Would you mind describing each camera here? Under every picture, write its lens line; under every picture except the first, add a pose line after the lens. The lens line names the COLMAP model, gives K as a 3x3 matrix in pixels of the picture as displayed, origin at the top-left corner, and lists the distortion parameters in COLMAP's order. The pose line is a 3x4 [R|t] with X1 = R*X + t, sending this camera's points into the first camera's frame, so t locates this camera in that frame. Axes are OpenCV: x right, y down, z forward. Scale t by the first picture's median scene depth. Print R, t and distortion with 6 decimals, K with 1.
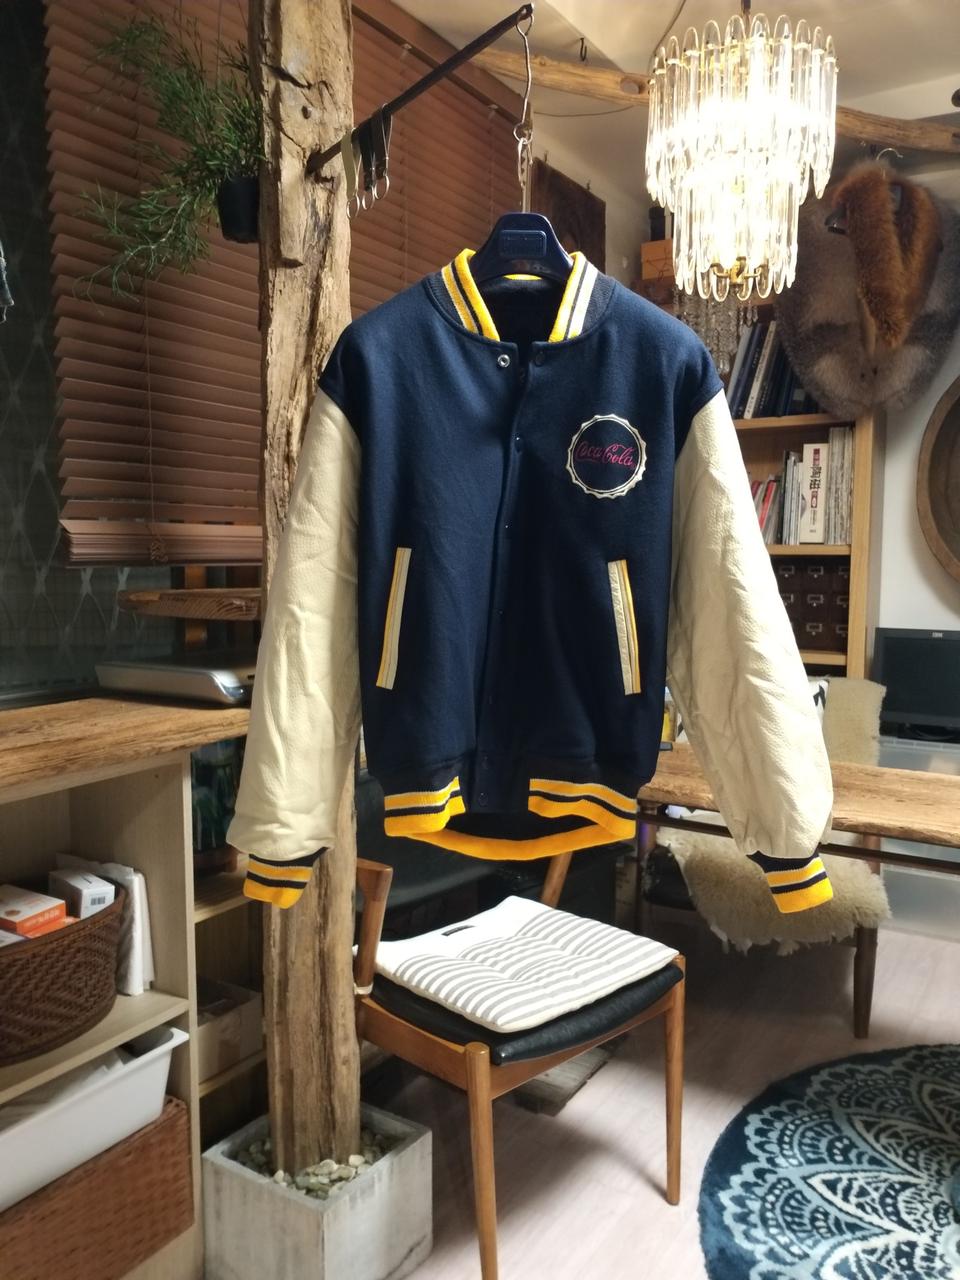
lens RADIAL K [[1016.7, 0, 475.9], [0, 1016.7, 631.9], [0, 0, 1]] dist [0.052099, -0.100559]
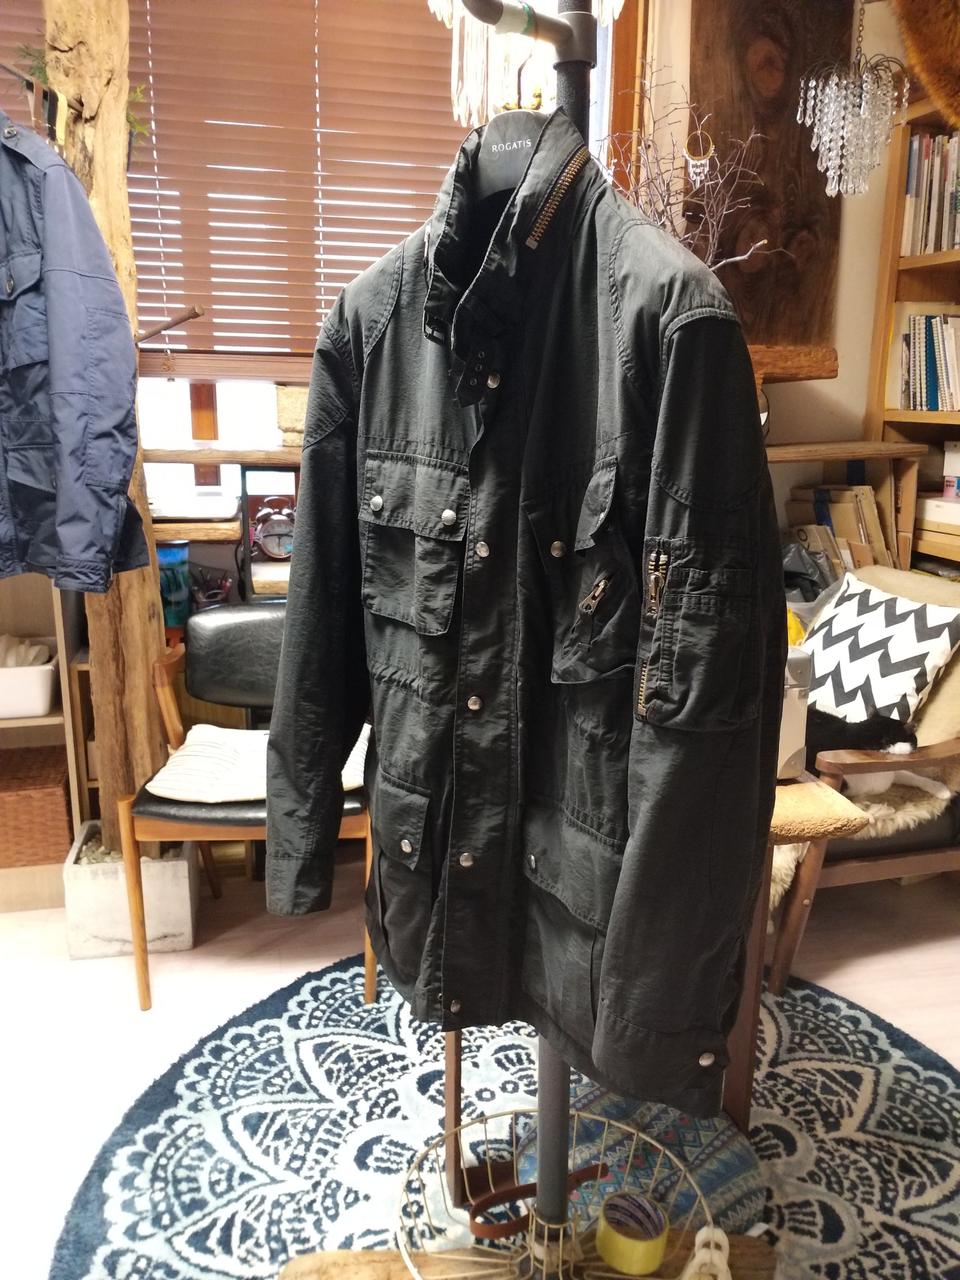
lens RADIAL K [[1016.7, 0, 478.2], [0, 1016.7, 639.2], [0, 0, 1]] dist [0.052099, -0.100559]
pose [[0.709605, 0.169060, -0.684017, 1.038498], [-0.067959, 0.982684, 0.172377, -0.048047], [0.701315, -0.075835, 0.708807, 0.335956]]
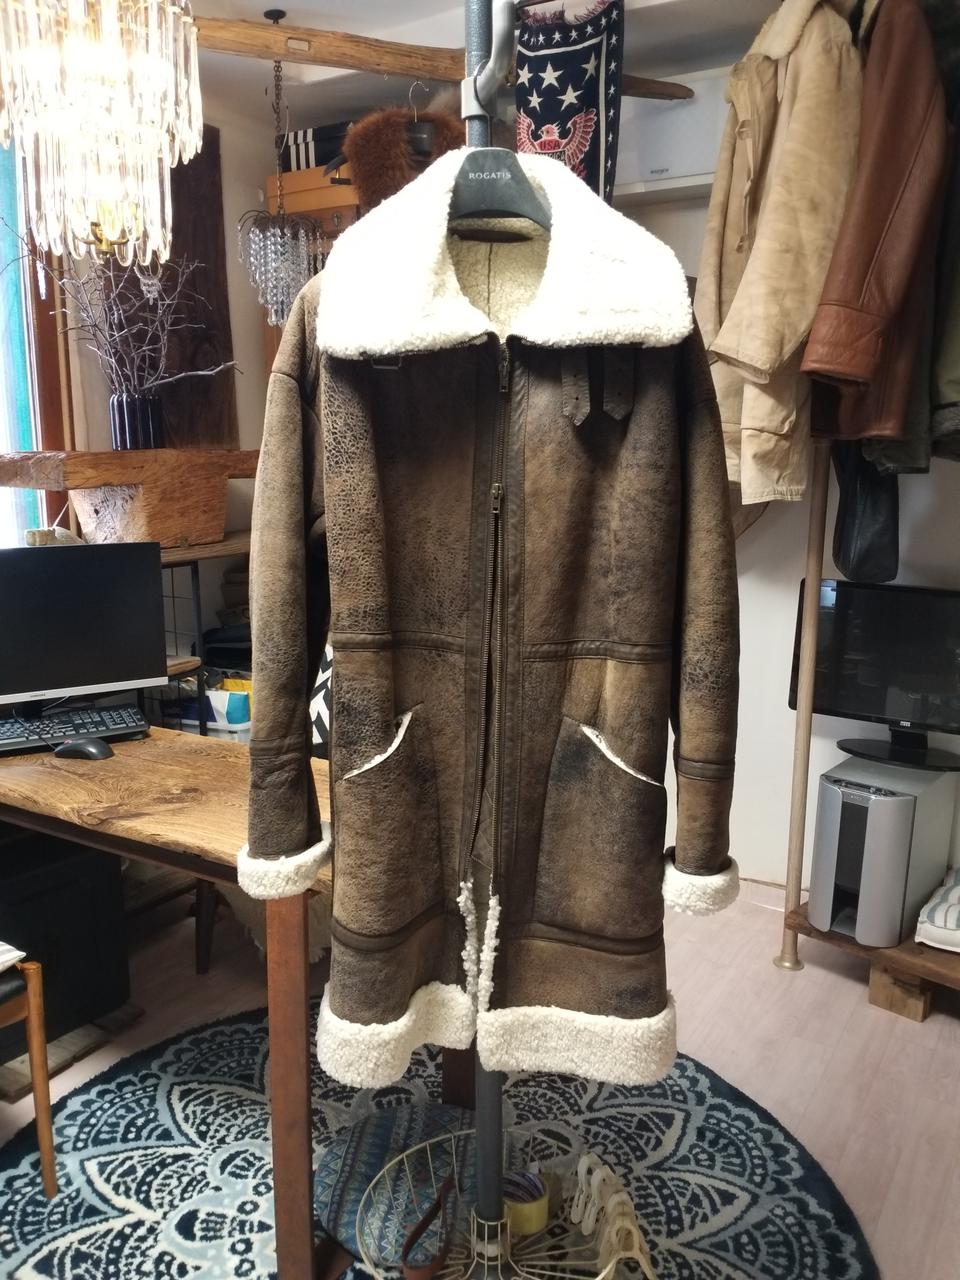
lens RADIAL K [[1016.7, 0, 494.0], [0, 1016.7, 629.9], [0, 0, 1]] dist [0.052099, -0.100559]
pose [[0.999445, -0.012598, 0.030854, 0.640561], [0.009858, 0.996124, 0.087405, -0.088382], [-0.031835, -0.087052, 0.995695, 0.051868]]
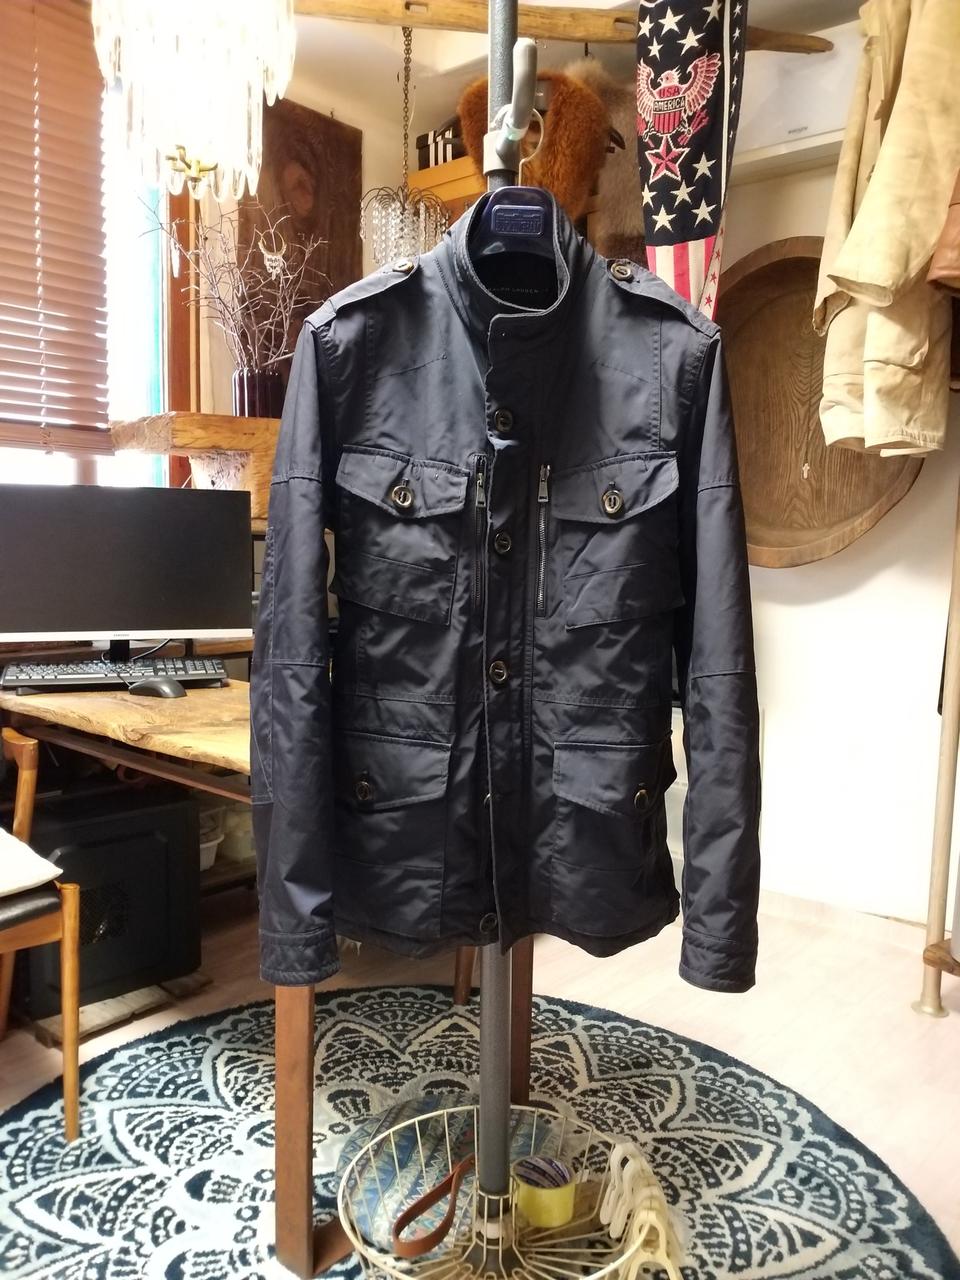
lens RADIAL K [[1016.7, 0, 492.6], [0, 1016.7, 633.6], [0, 0, 1]] dist [0.052099, -0.100559]
pose [[0.988068, 0.024694, -0.152023, 0.755617], [-0.023245, 0.999666, 0.011301, 0.063110], [0.152251, -0.007632, 0.988312, 0.136917]]
